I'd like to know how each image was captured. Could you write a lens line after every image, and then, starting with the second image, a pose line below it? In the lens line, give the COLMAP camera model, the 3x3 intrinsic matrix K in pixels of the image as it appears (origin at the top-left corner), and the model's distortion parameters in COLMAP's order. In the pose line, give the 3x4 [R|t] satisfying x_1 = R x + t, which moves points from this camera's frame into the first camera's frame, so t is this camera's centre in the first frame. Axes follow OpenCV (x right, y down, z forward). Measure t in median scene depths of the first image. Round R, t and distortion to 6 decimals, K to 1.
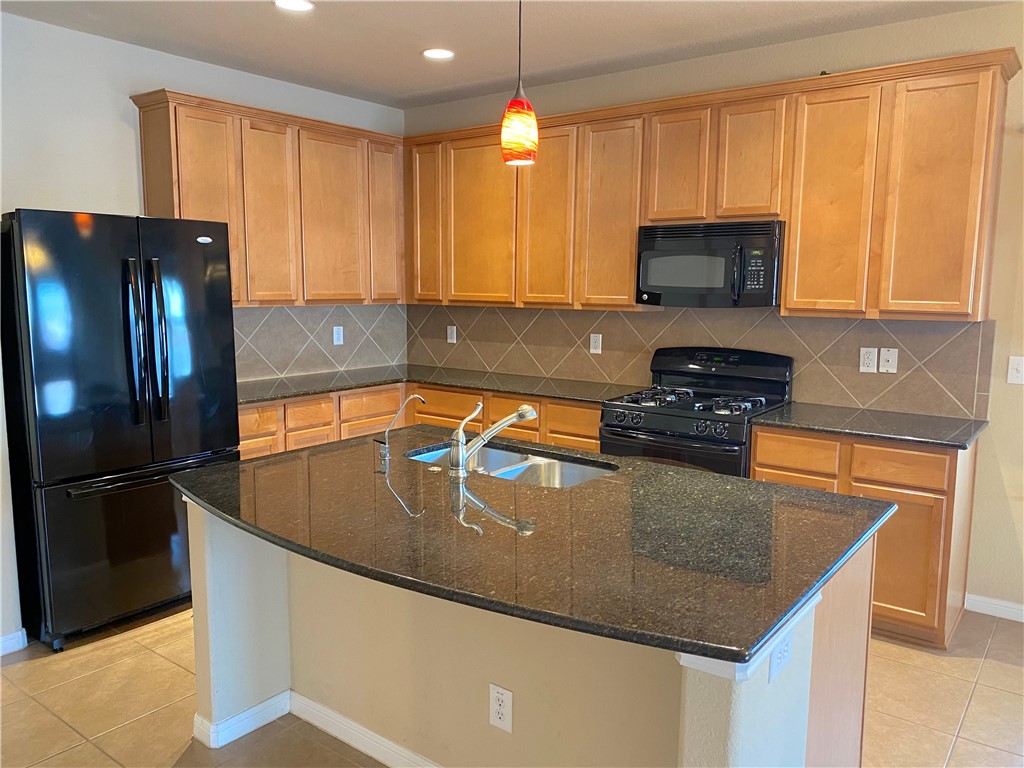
lens RADIAL K [[782.3, 0, 512.0], [0, 782.3, 384.0], [0, 0, 1]] dist [-0.002047, -0.003831]
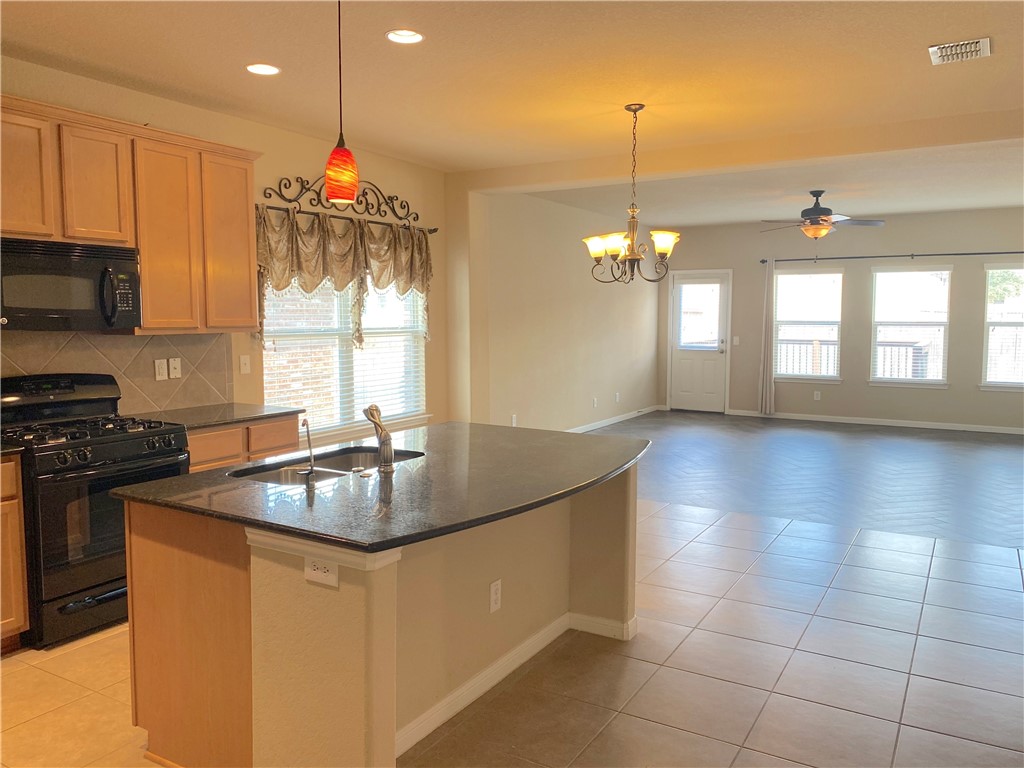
lens RADIAL K [[782.3, 0, 512.0], [0, 782.3, 384.0], [0, 0, 1]] dist [-0.002047, -0.003831]
pose [[-0.124187, -0.095509, 0.987652, -0.728954], [0.126244, 0.985747, 0.111199, -0.068068], [-0.984195, 0.138495, -0.110359, 0.555493]]
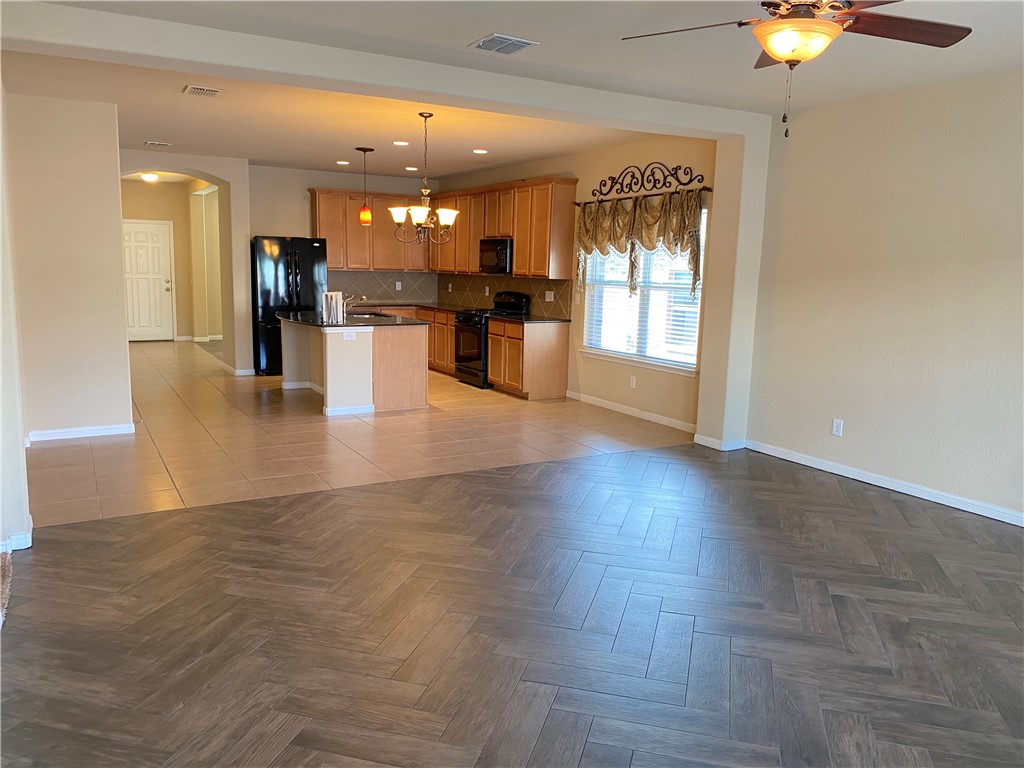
lens RADIAL K [[782.8, 0, 517.1], [0, 782.8, 385.0], [0, 0, 1]] dist [0.059659, -0.084568]
pose [[0.922650, 0.071953, -0.378865, 1.199330], [-0.065770, 0.997406, 0.029256, 0.164766], [0.379988, -0.002075, 0.924989, -1.176333]]
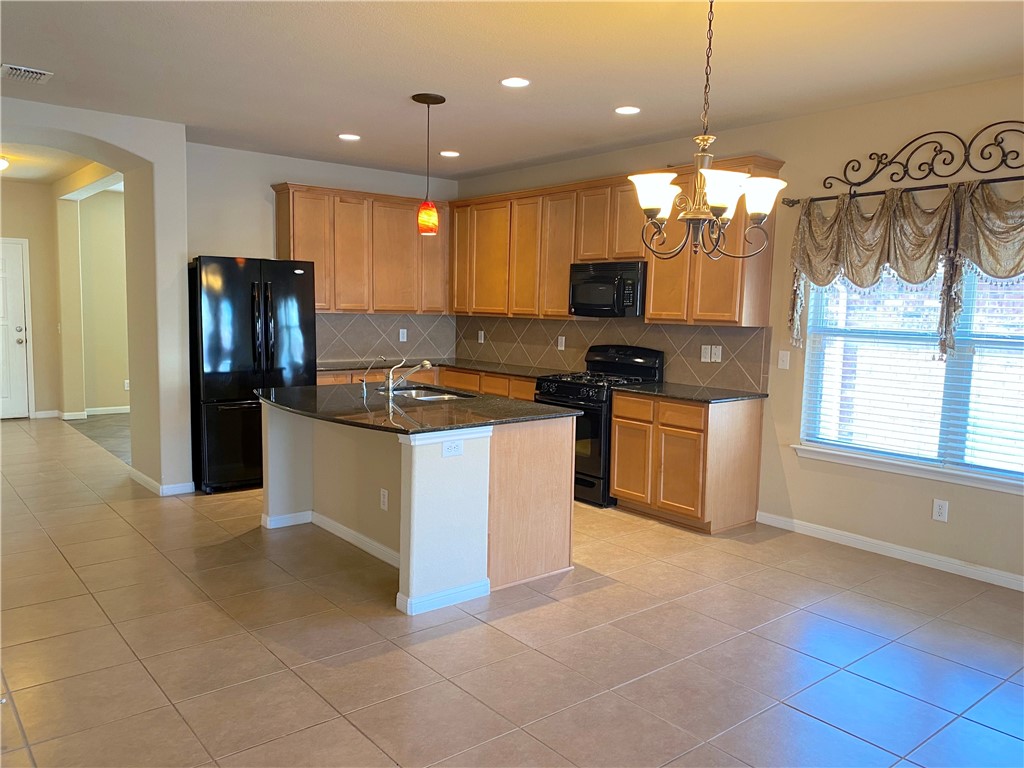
lens RADIAL K [[785.6, 0, 512.0], [0, 785.6, 384.0], [0, 0, 1]] dist [0.012545, 0.001992]
pose [[0.973348, 0.036500, -0.226412, 0.400243], [-0.043754, 0.998675, -0.027101, 0.077088], [0.225122, 0.036285, 0.973655, -0.496434]]
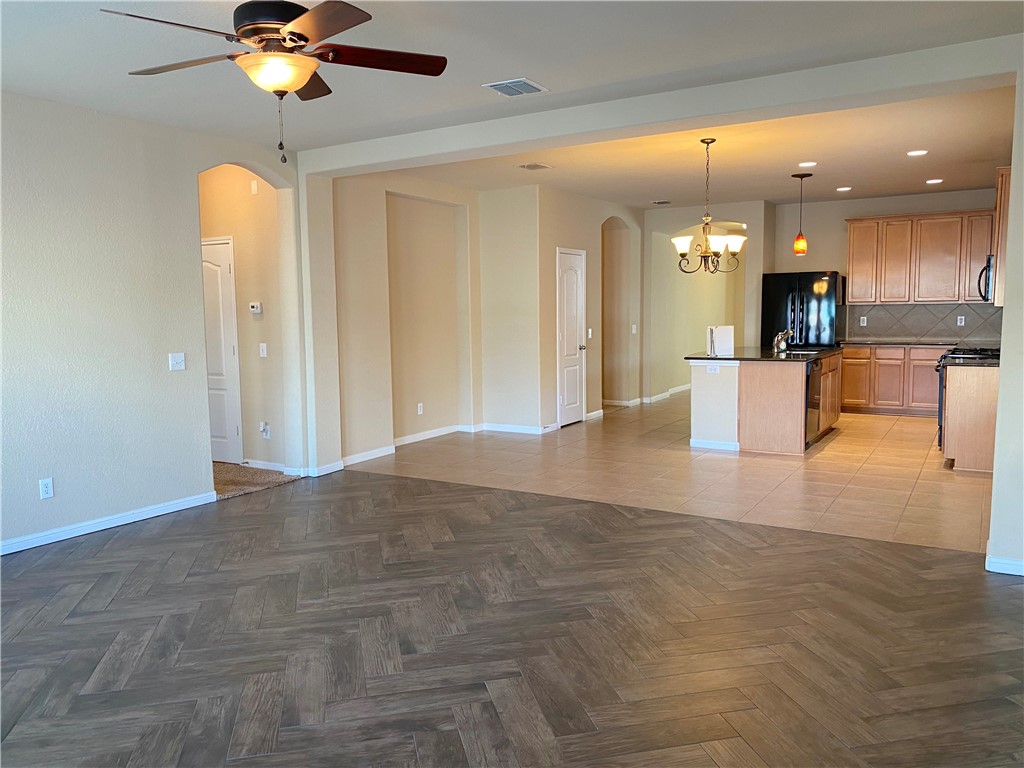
lens RADIAL K [[784.9, 0, 514.3], [0, 784.9, 403.0], [0, 0, 1]] dist [0.004368, 0.001733]
pose [[0.104313, 0.116919, -0.987648, 1.902484], [-0.115196, 0.987802, 0.104771, 0.068500], [0.987851, 0.102844, 0.116509, -0.287989]]
